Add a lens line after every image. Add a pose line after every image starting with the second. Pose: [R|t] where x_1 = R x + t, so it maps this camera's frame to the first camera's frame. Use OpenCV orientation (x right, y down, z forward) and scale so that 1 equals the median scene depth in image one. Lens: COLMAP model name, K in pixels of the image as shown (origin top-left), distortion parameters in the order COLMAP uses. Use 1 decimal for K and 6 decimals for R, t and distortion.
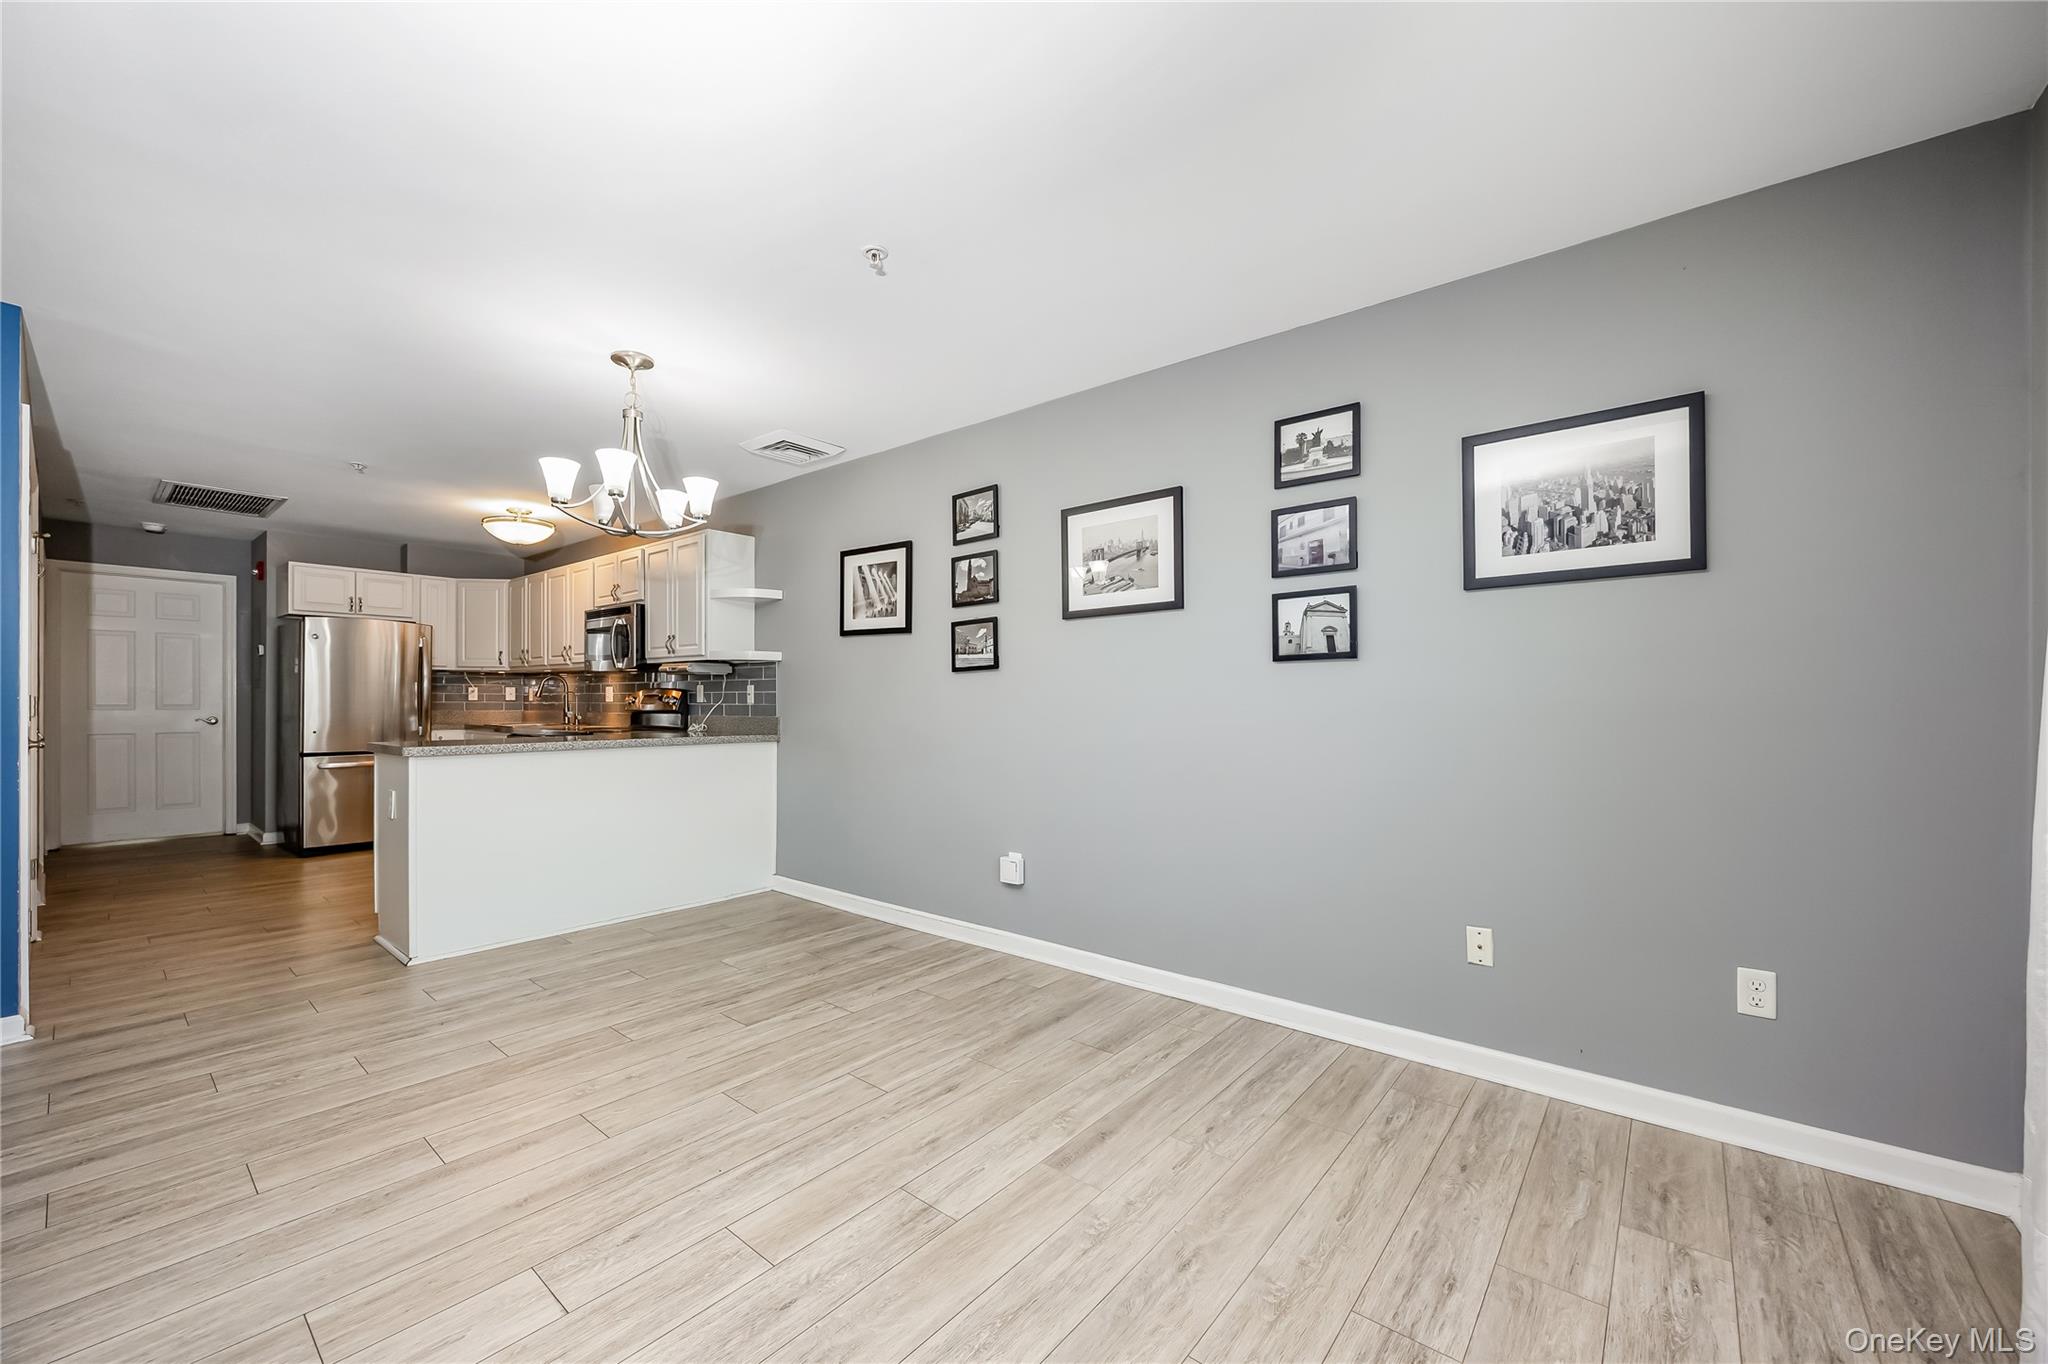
lens RADIAL K [[790.8, 0, 1026.8], [0, 790.8, 699.9], [0, 0, 1]] dist [-0.001988, -0.000172]
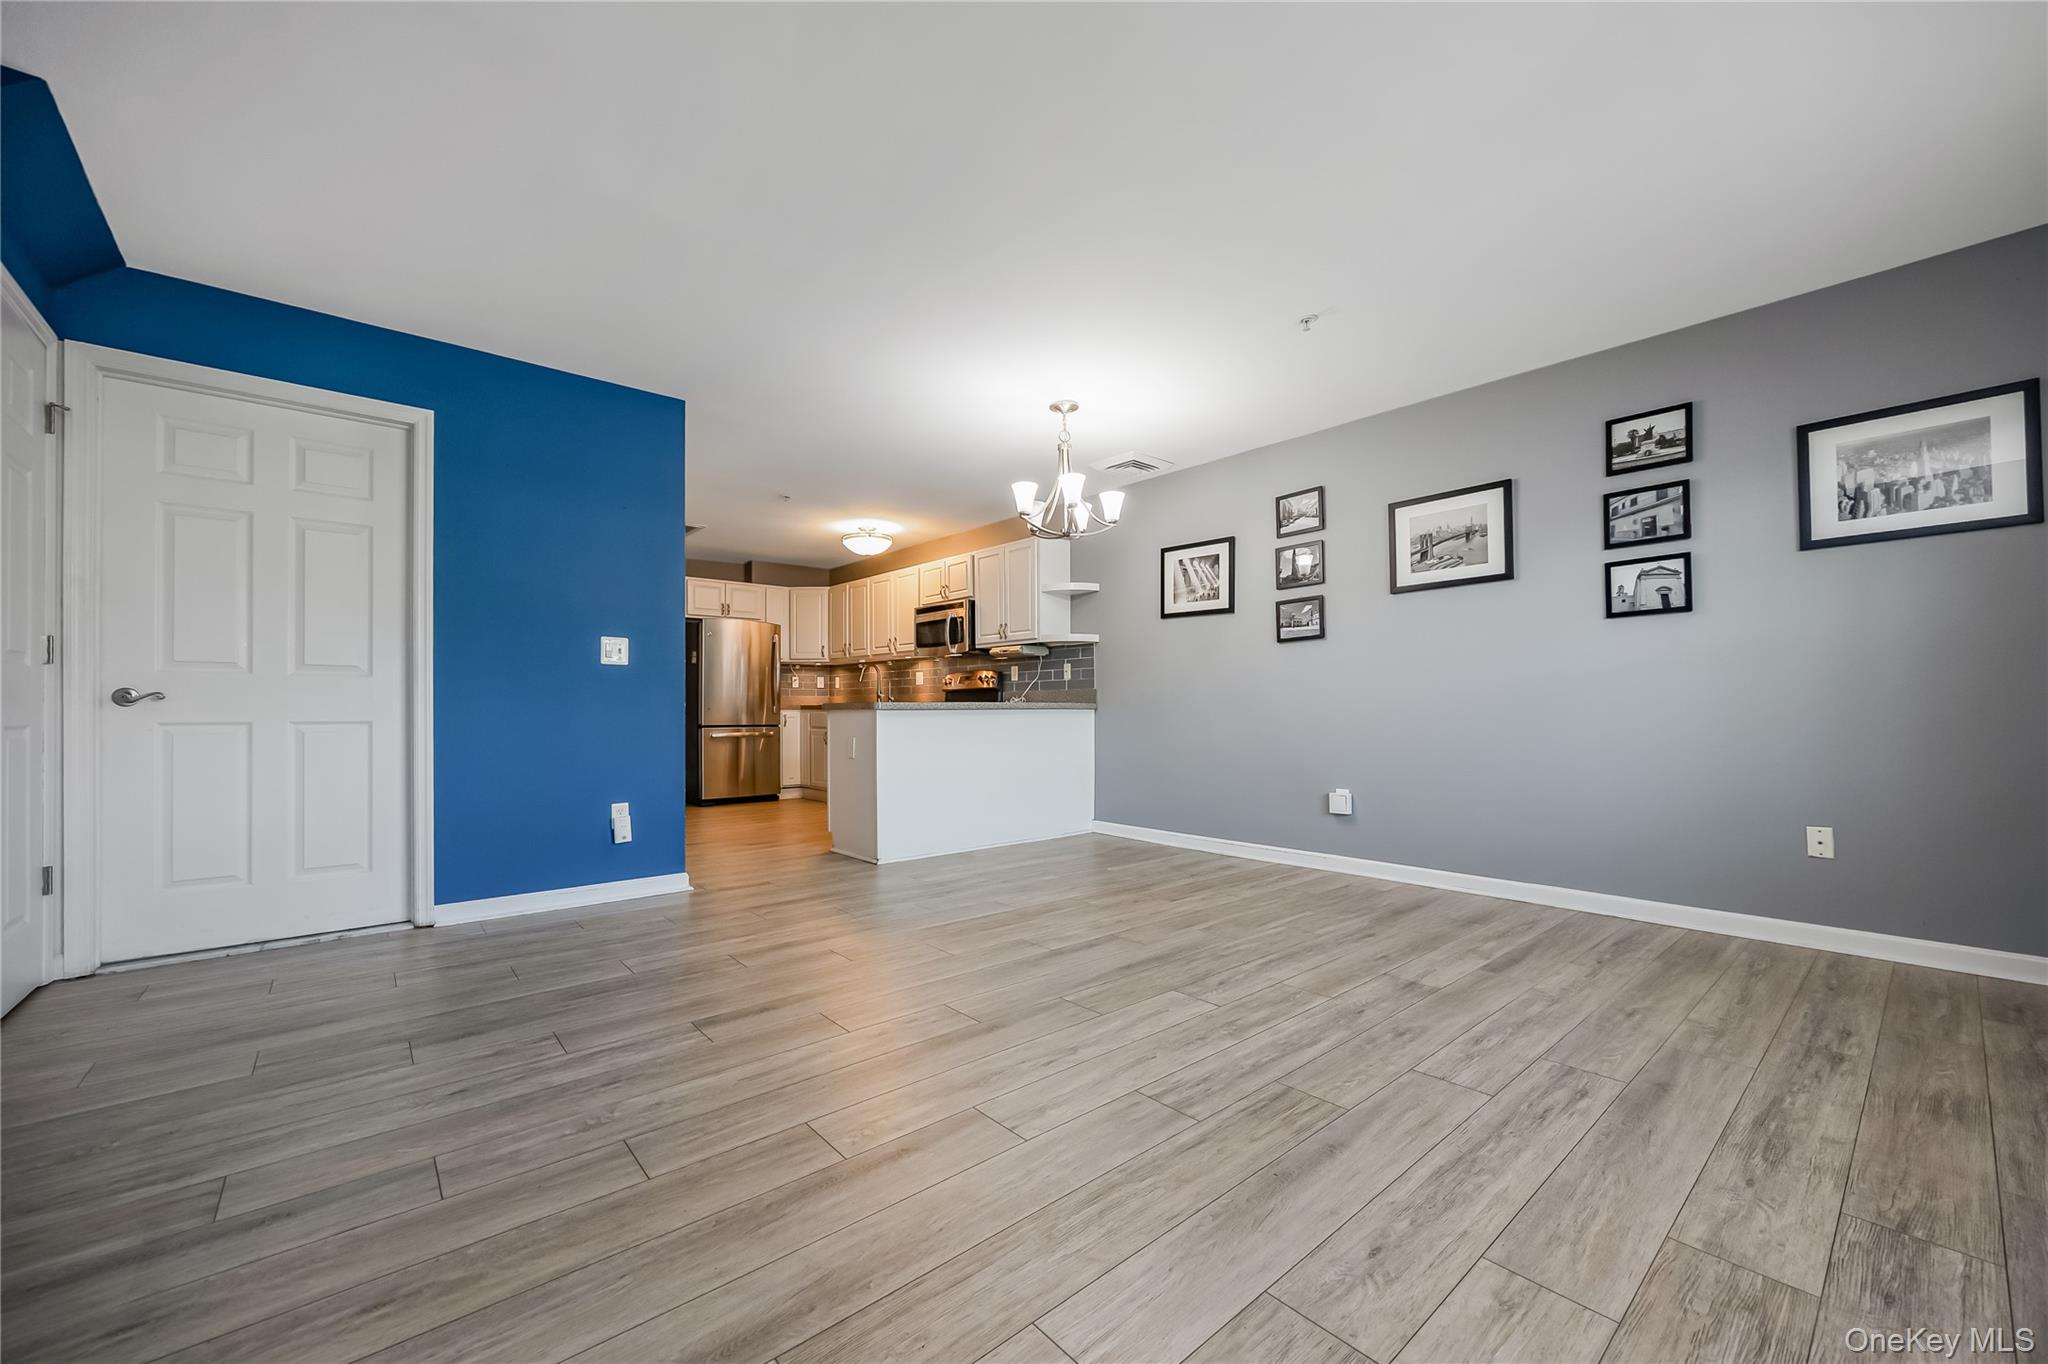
lens RADIAL K [[790.8, 0, 1026.8], [0, 790.8, 699.9], [0, 0, 1]] dist [-0.001988, -0.000172]
pose [[0.985147, -0.006739, -0.171580, -0.343631], [0.005181, 0.999941, -0.009527, 0.080373], [0.171634, 0.008497, 0.985124, -0.333672]]
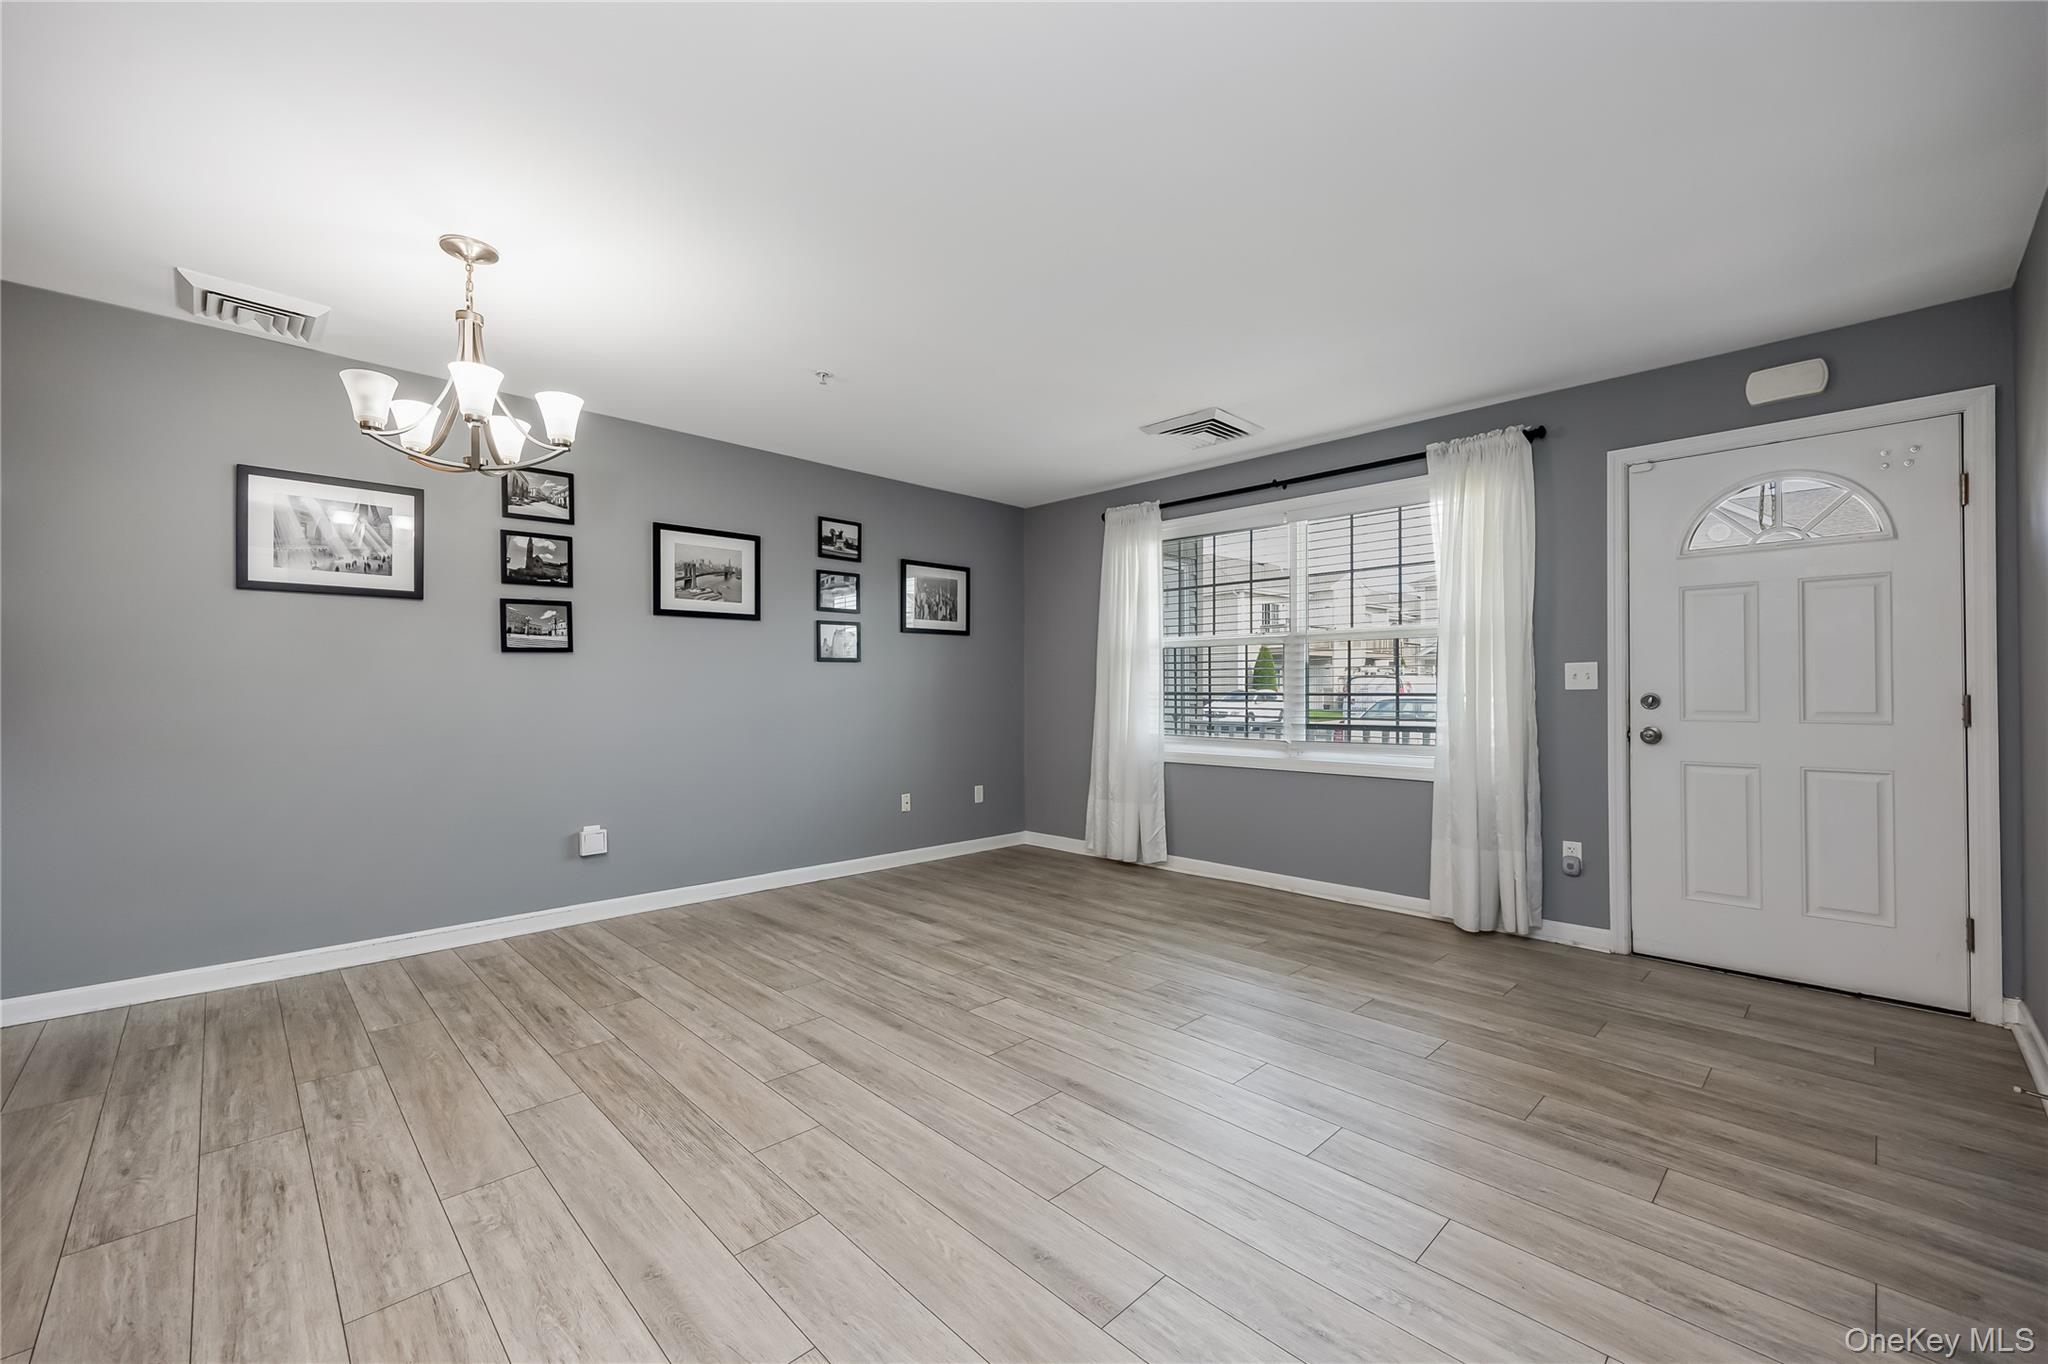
lens RADIAL K [[826.3, 0, 1024.0], [0, 826.3, 682.0], [0, 0, 1]] dist [0.001653, 0.000034]
pose [[0.111474, 0.013084, 0.993681, -1.290126], [-0.000894, 0.999914, -0.013066, 0.016277], [-0.993767, 0.000569, 0.111476, 0.364203]]
